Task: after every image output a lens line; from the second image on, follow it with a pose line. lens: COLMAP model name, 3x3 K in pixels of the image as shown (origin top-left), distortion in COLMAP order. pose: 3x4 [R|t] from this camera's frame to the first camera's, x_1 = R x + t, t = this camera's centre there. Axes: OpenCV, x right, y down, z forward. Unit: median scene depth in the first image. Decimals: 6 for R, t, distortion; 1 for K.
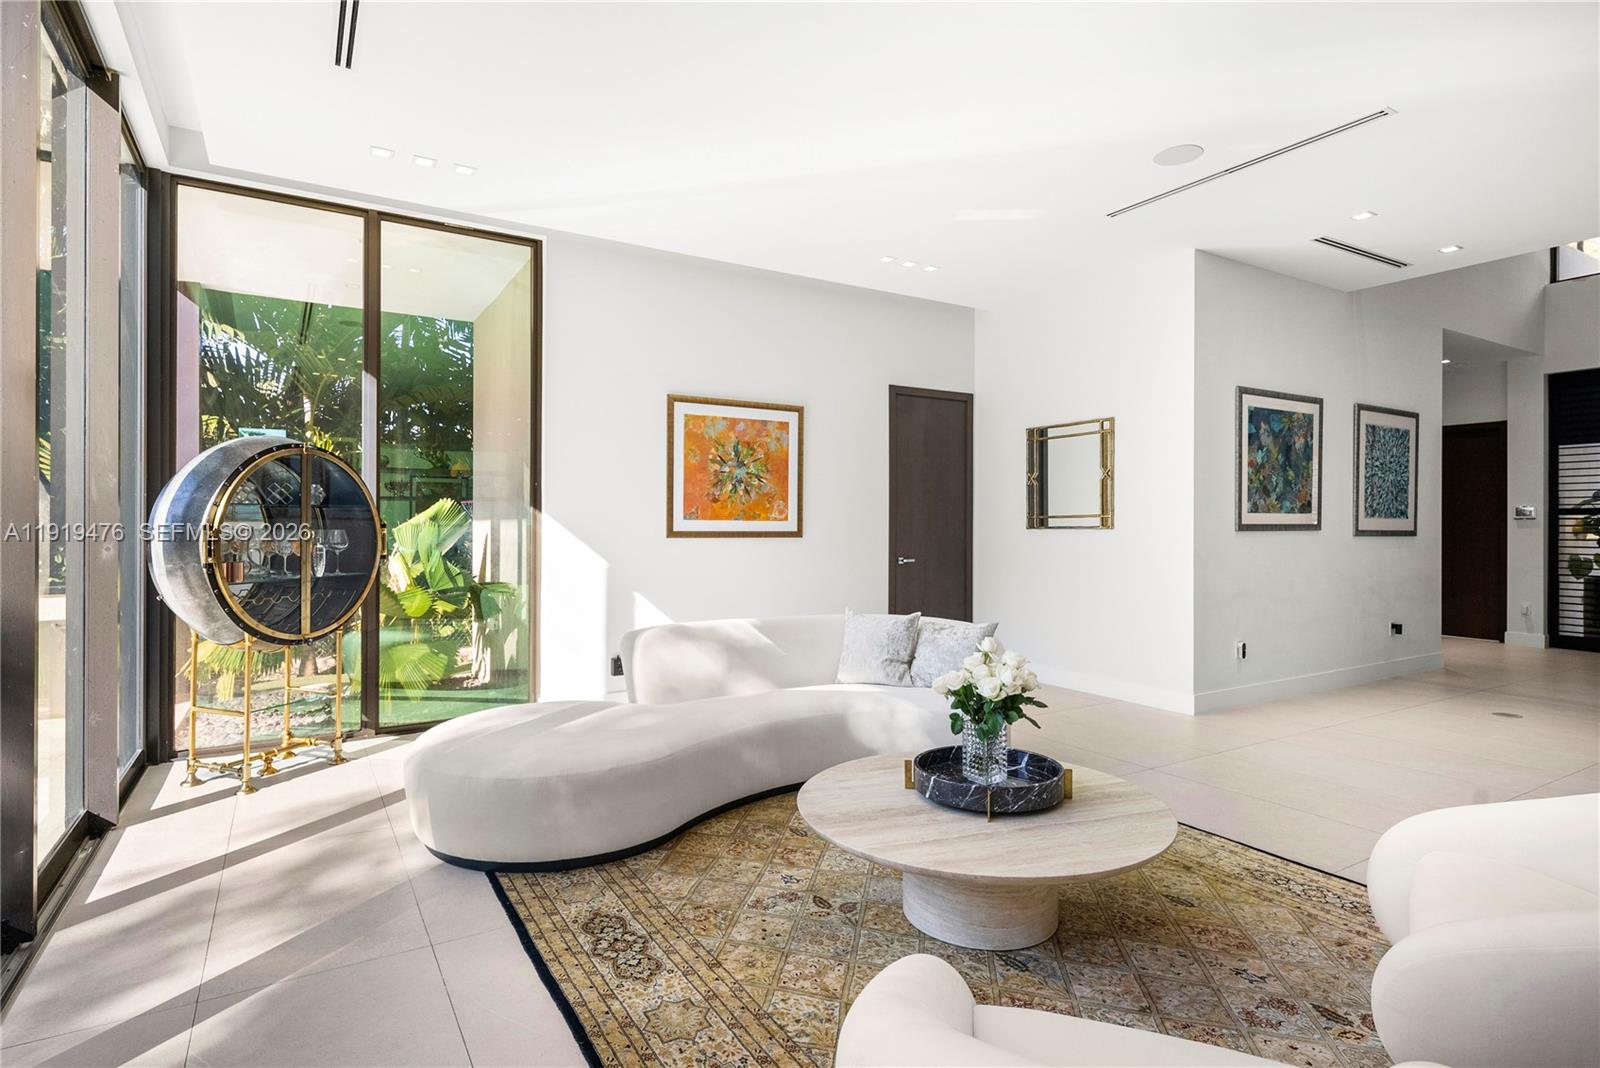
lens RADIAL K [[828.0, 0, 776.2], [0, 828.0, 531.7], [0, 0, 1]] dist [0.004159, -0.000072]
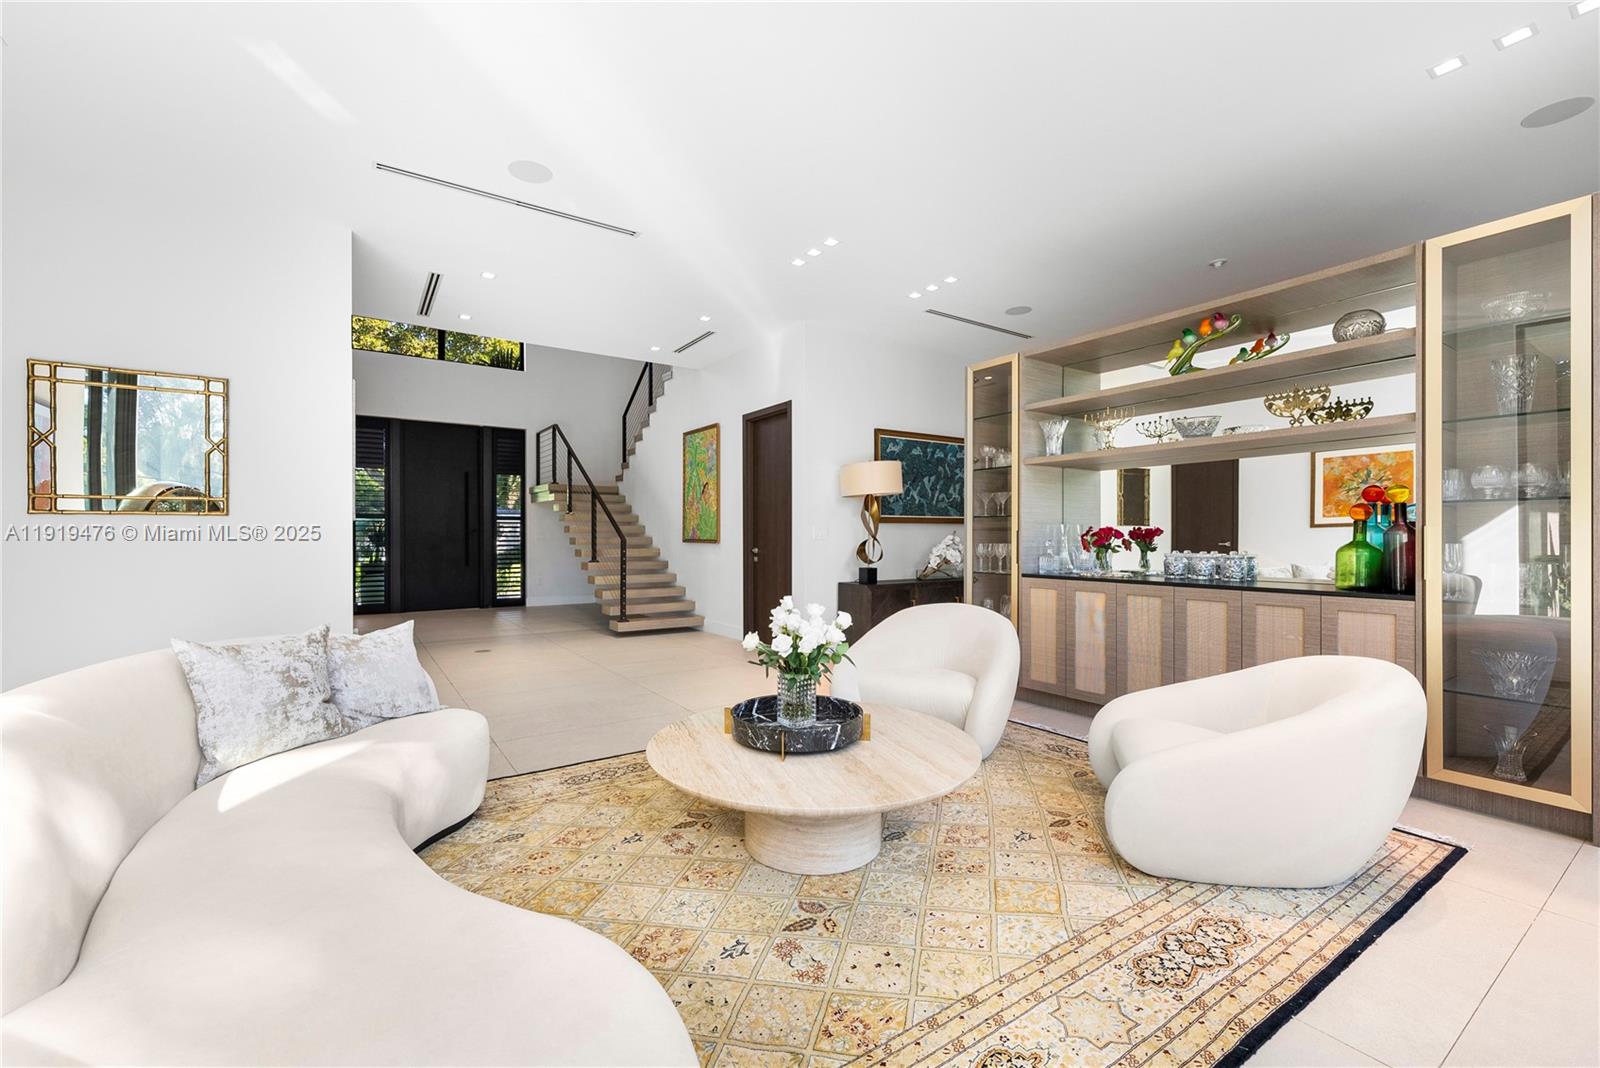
lens RADIAL K [[666.7, 0, 796.6], [0, 666.7, 540.3], [0, 0, 1]] dist [0.000418, -0.000154]
pose [[-0.065936, -0.005564, 0.997808, -0.356539], [0.008761, 0.999943, 0.006155, 0.027476], [-0.997785, 0.009147, -0.065884, 0.595788]]
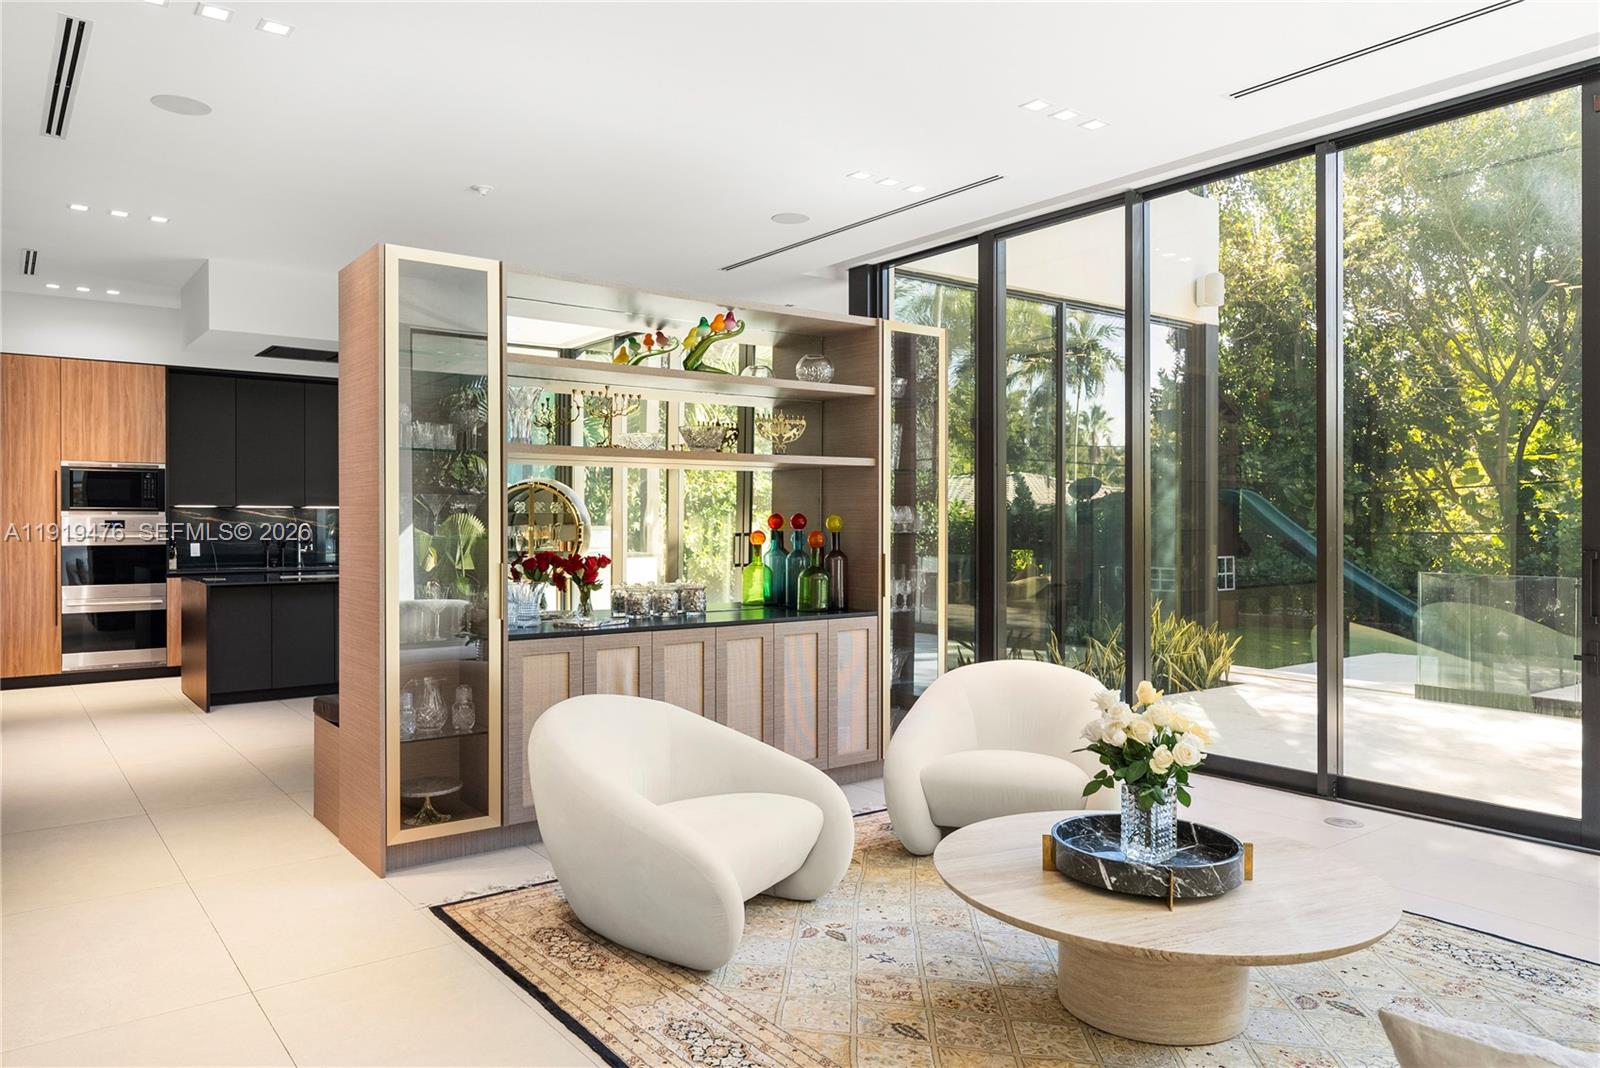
lens RADIAL K [[1071.5, 0, 787.6], [0, 1071.5, 526.3], [0, 0, 1]] dist [0.000123, 0.004020]
pose [[-0.993257, 0.000408, -0.115929, 0.404099], [-0.000786, 0.999947, 0.010252, -0.015973], [0.115927, 0.010274, -0.993205, 1.117375]]
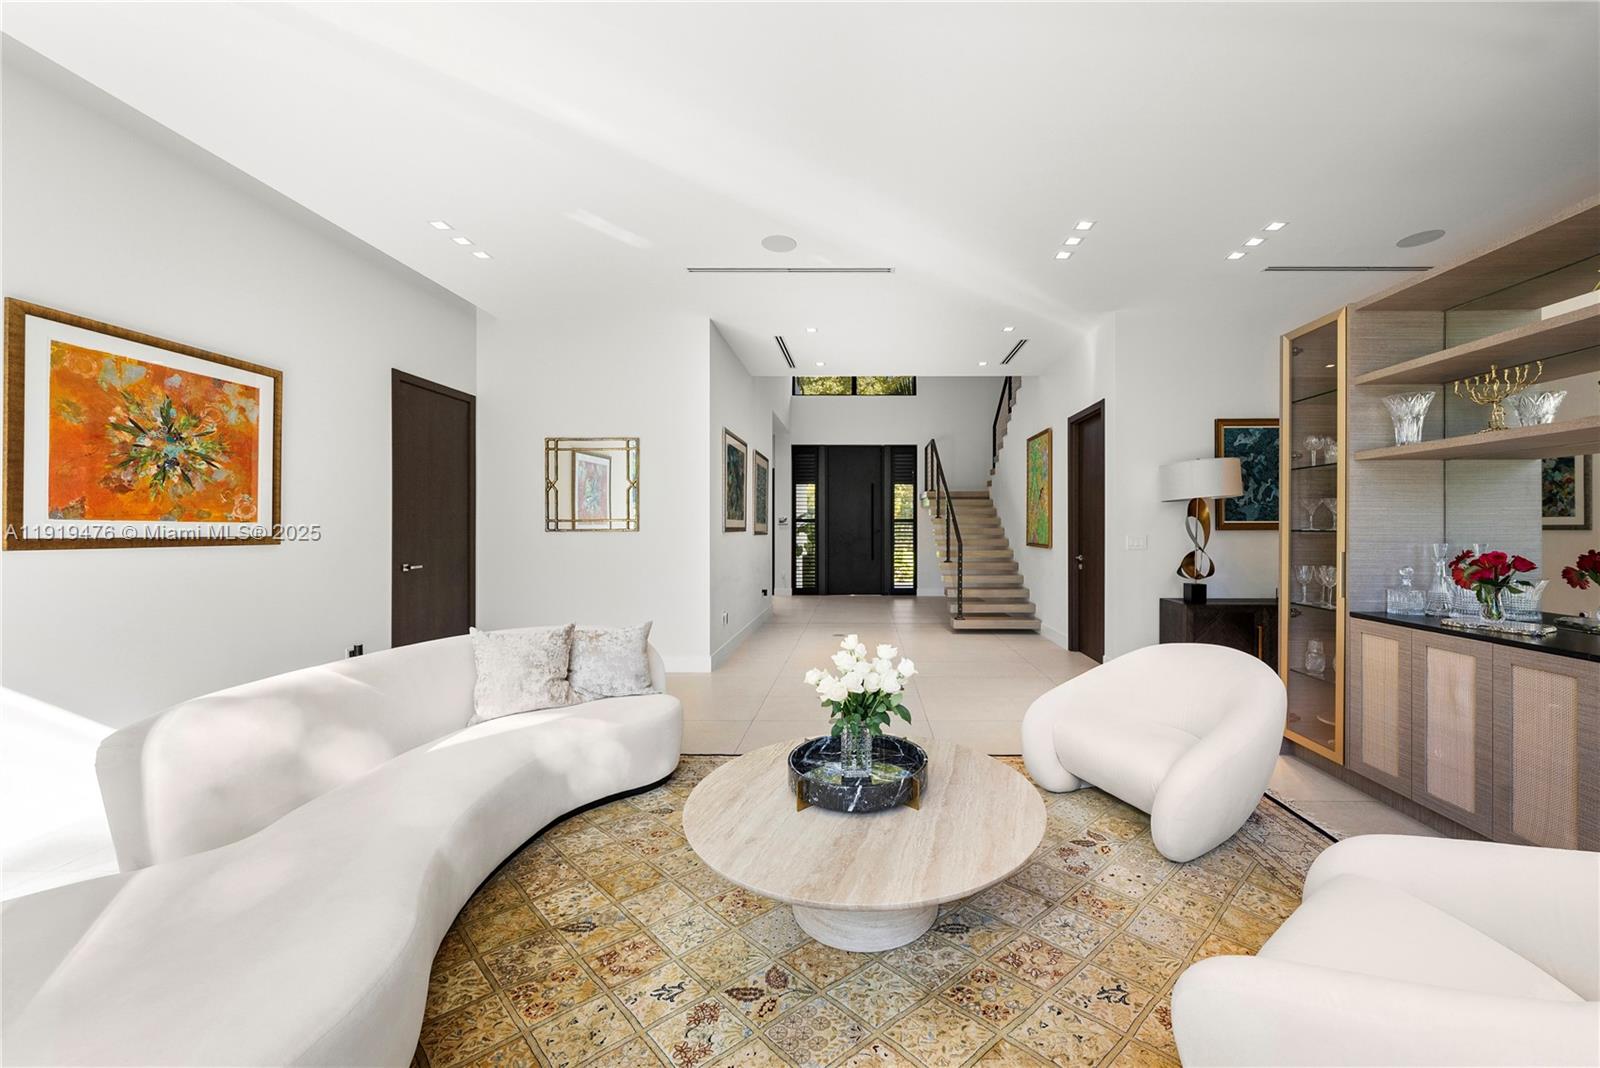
lens RADIAL K [[604.2, 0, 862.6], [0, 604.2, 531.0], [0, 0, 1]] dist [-0.002925, -0.000369]
pose [[0.508839, -0.004630, 0.860849, -0.223437], [0.007255, 0.999973, 0.001090, -0.002436], [-0.860831, 0.005691, 0.508859, 0.341110]]
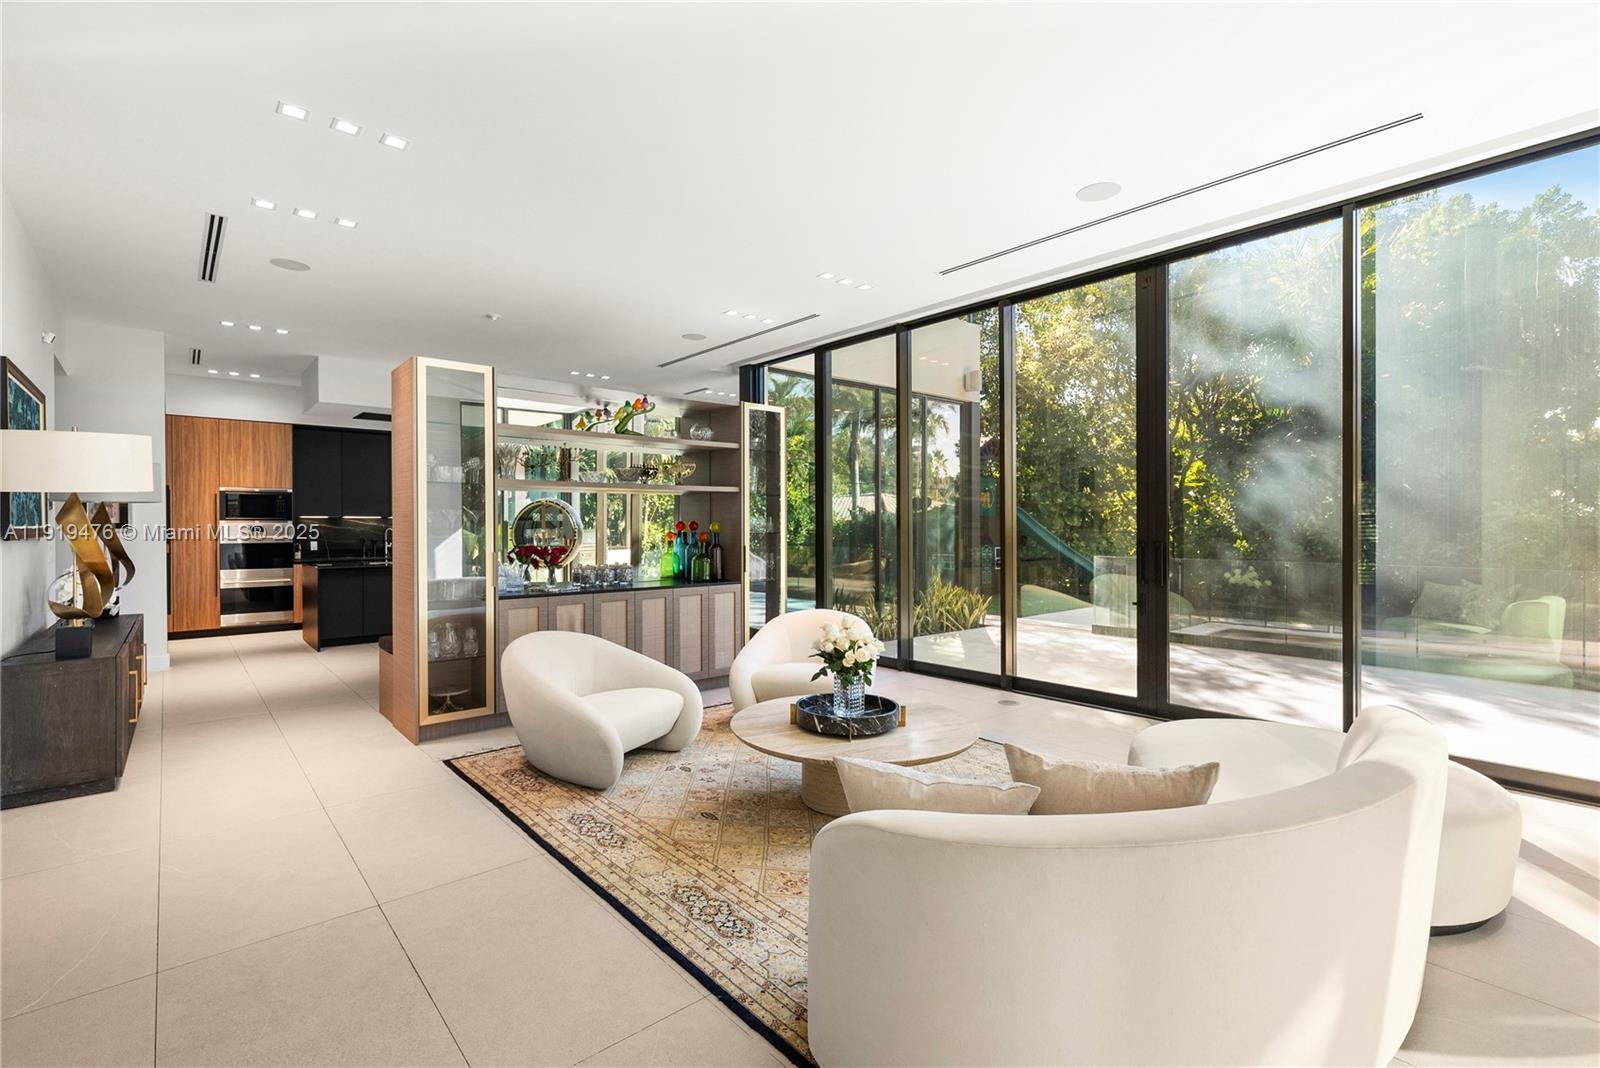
lens RADIAL K [[715.0, 0, 788.6], [0, 715.0, 529.0], [0, 0, 1]] dist [0.001012, -0.000334]
pose [[-0.983078, 0.003643, -0.183151, 0.324499], [0.001790, 0.999946, 0.010280, -0.016764], [0.183179, 0.009779, -0.983031, 1.227627]]
